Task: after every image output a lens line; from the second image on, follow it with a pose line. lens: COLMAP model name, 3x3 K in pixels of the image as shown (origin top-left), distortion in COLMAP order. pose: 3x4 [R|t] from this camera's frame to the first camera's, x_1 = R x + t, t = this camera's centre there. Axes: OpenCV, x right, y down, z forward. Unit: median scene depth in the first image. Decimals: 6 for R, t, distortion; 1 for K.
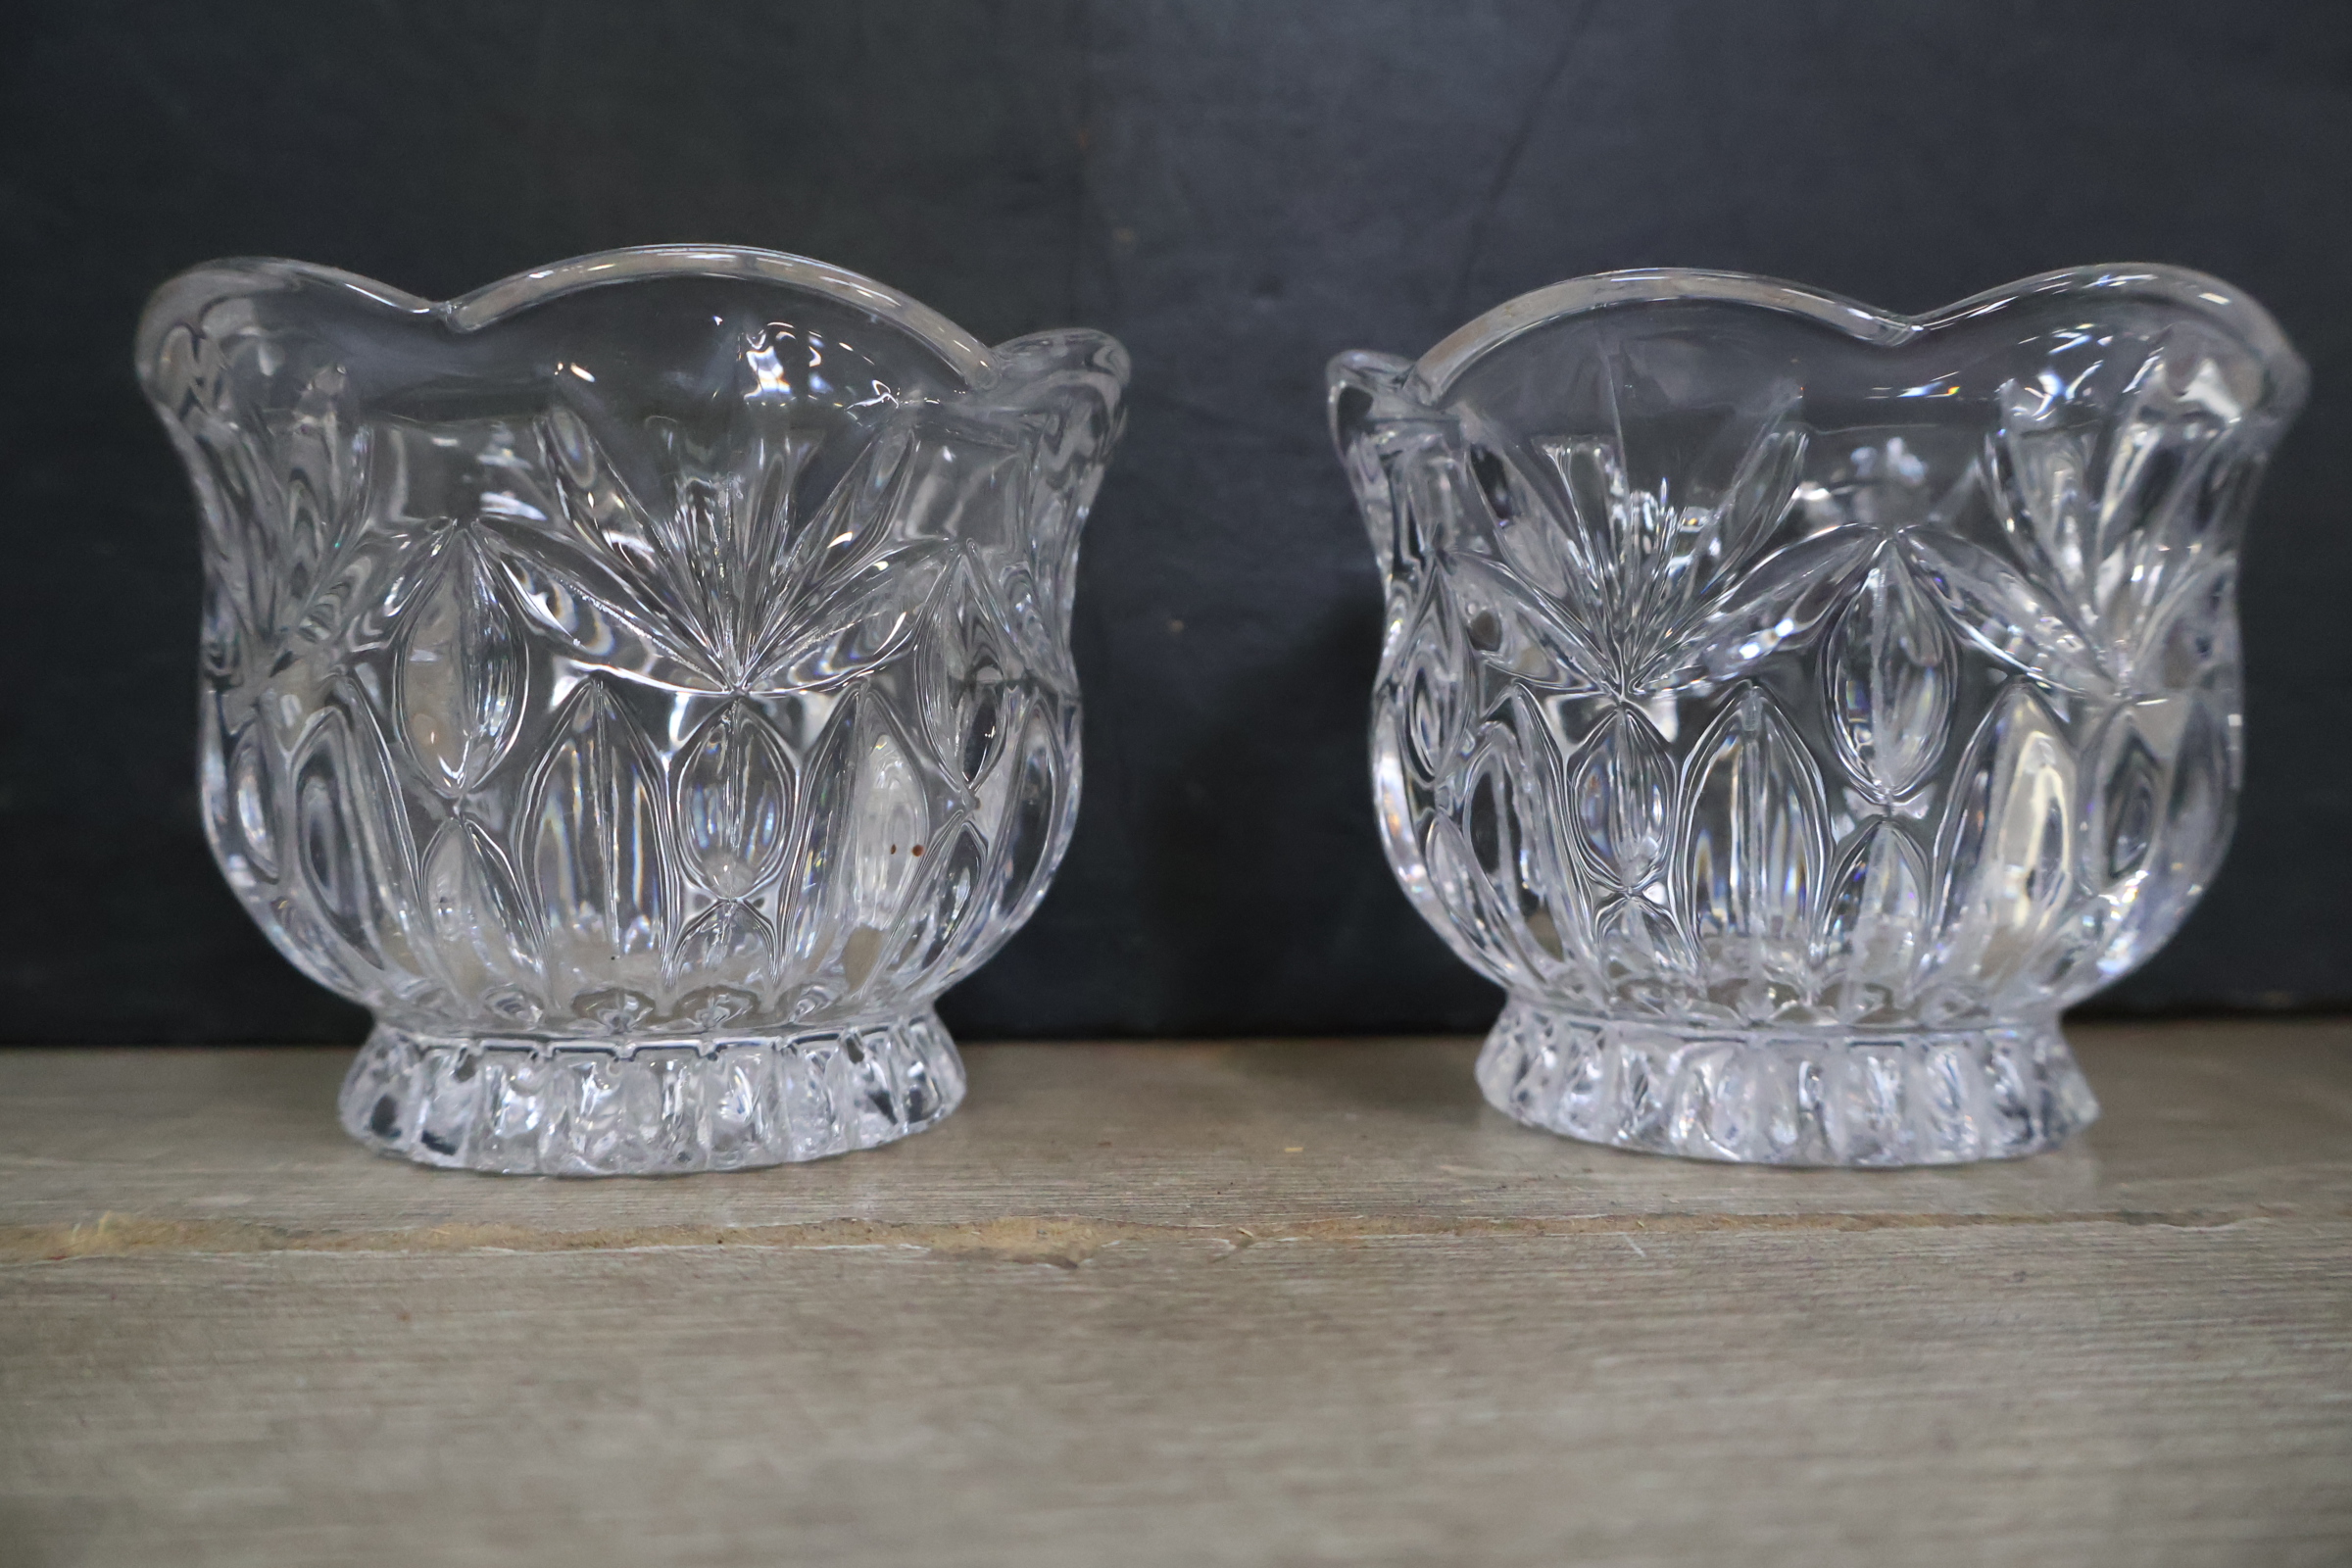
lens RADIAL K [[2020.5, 0, 1175.1], [0, 2020.5, 785.3], [0, 0, 1]] dist [-0.002631, 0.006525]
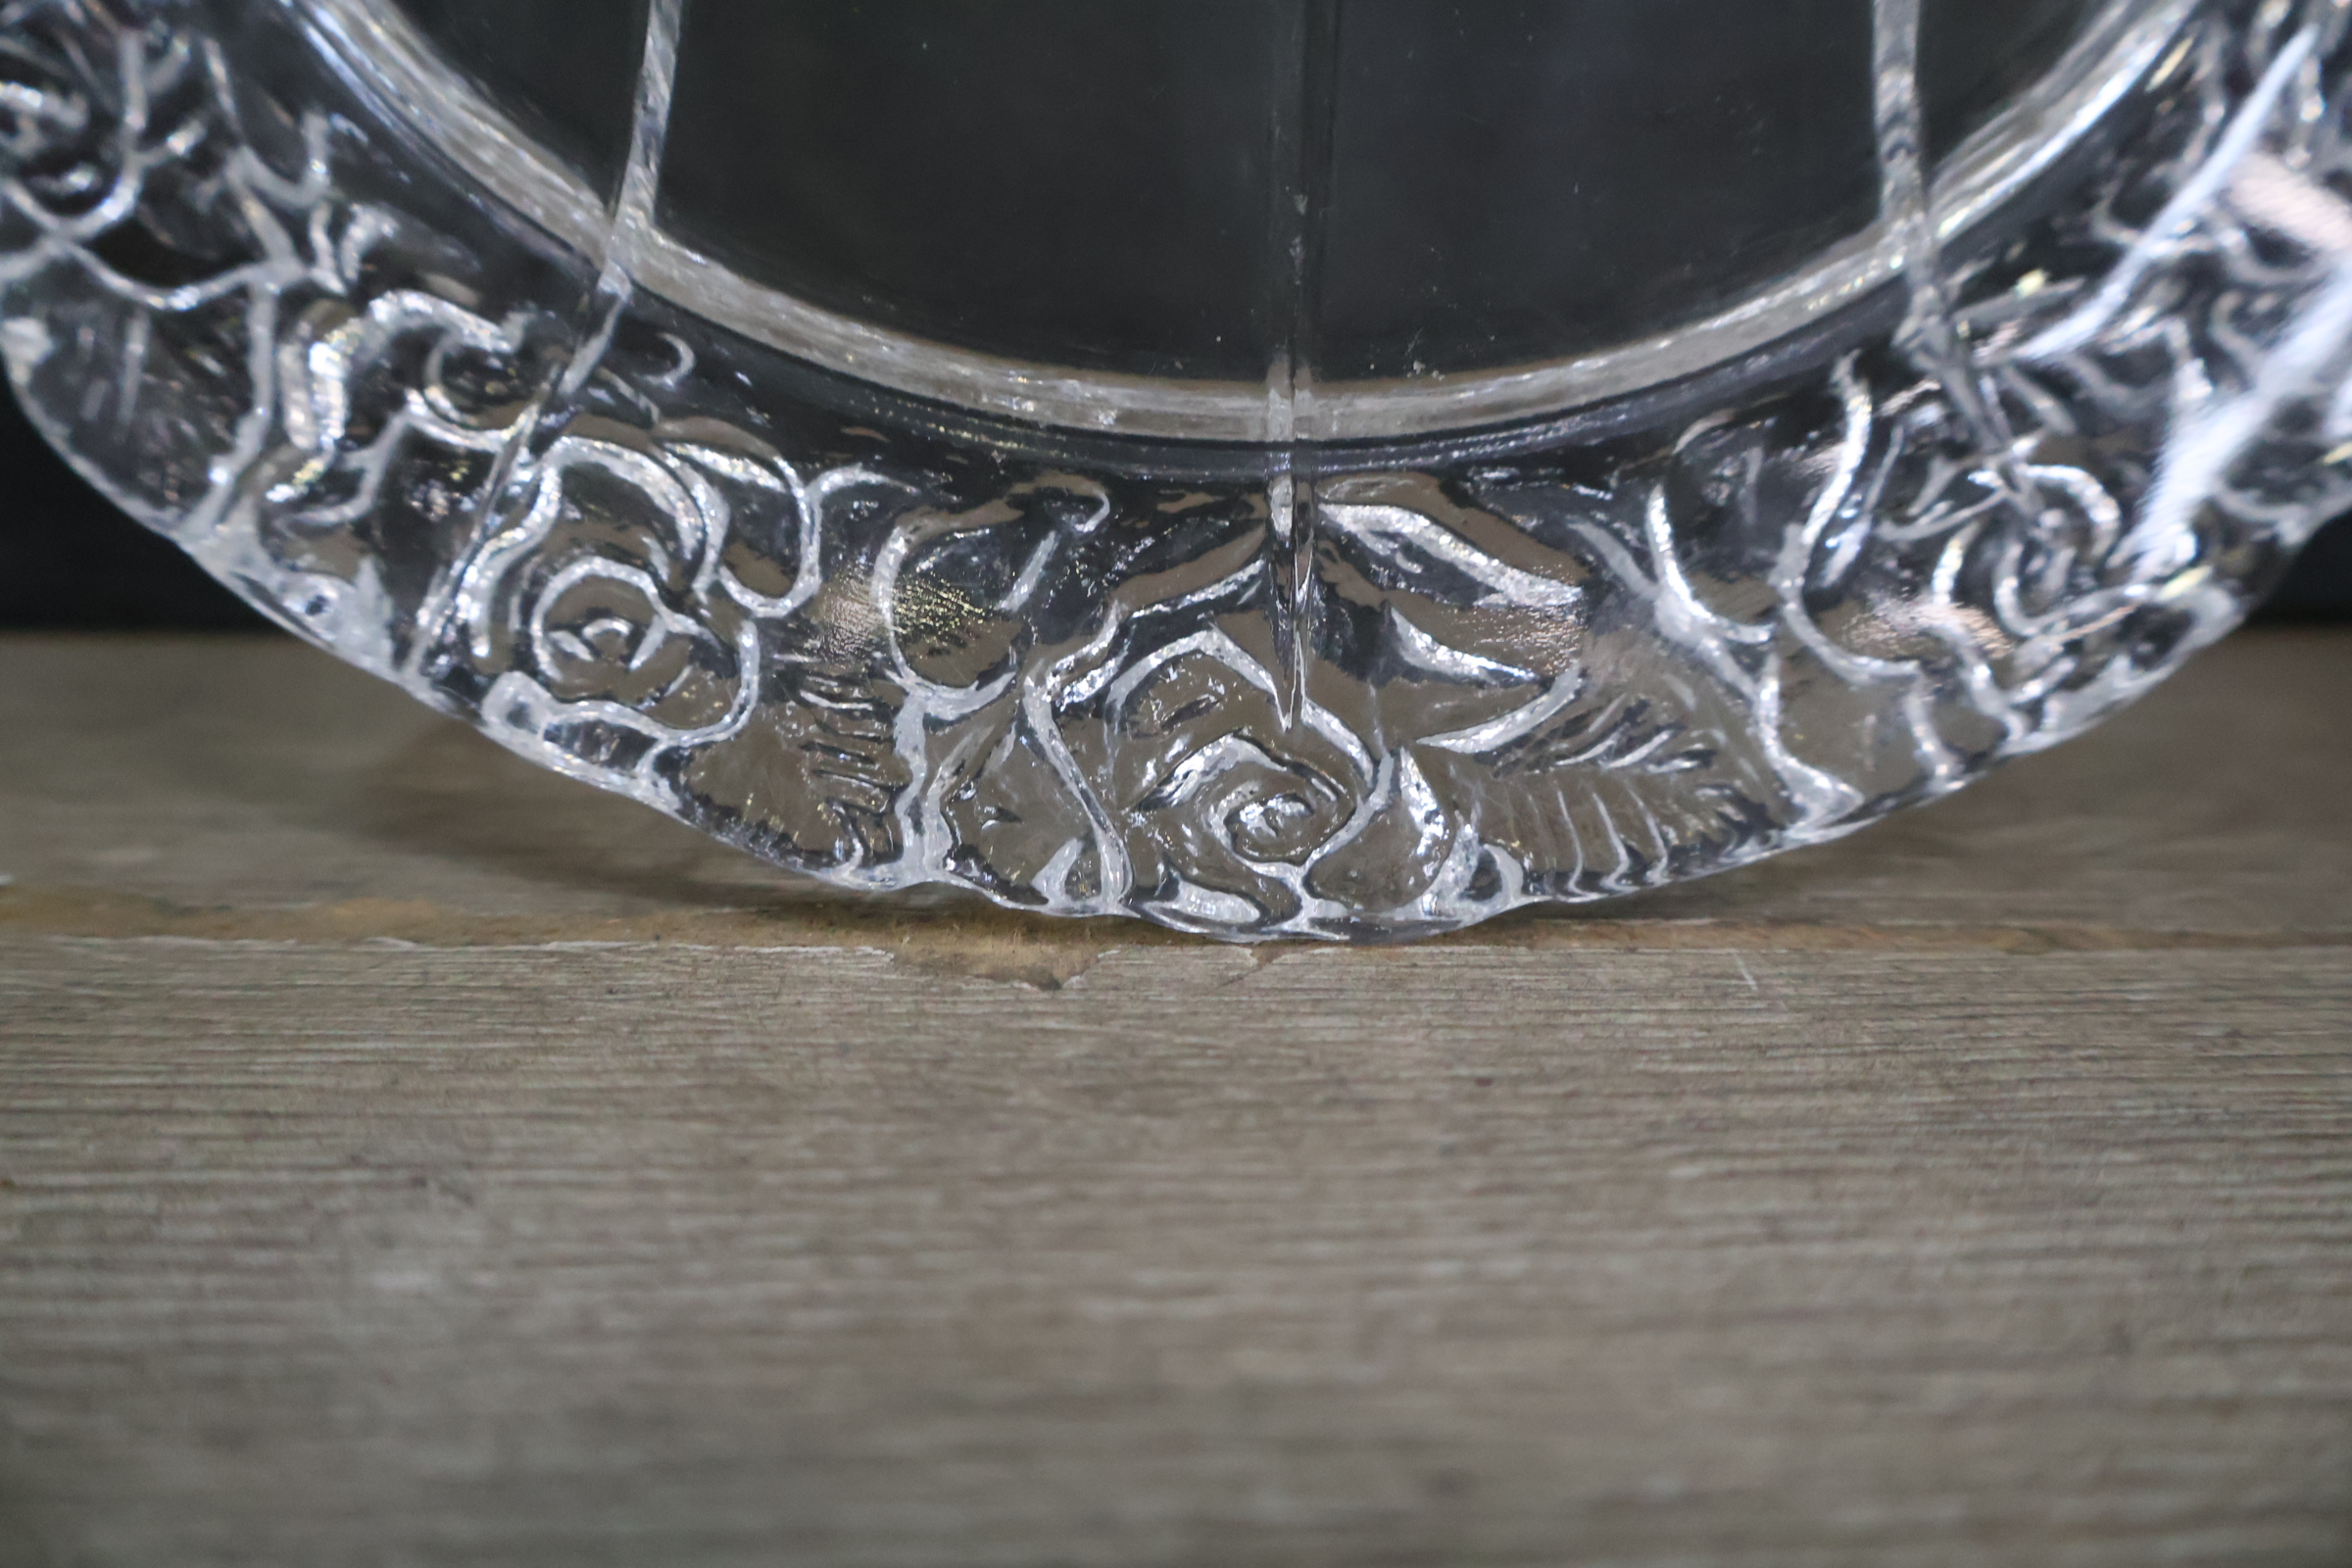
lens RADIAL K [[2020.5, 0, 1178.6], [0, 2020.5, 781.1], [0, 0, 1]] dist [-0.002631, 0.006525]
pose [[0.996722, 0.021180, -0.078086, 0.069035], [-0.001778, 0.970628, 0.240579, -0.049323], [0.080888, -0.239651, 0.967484, 0.236716]]
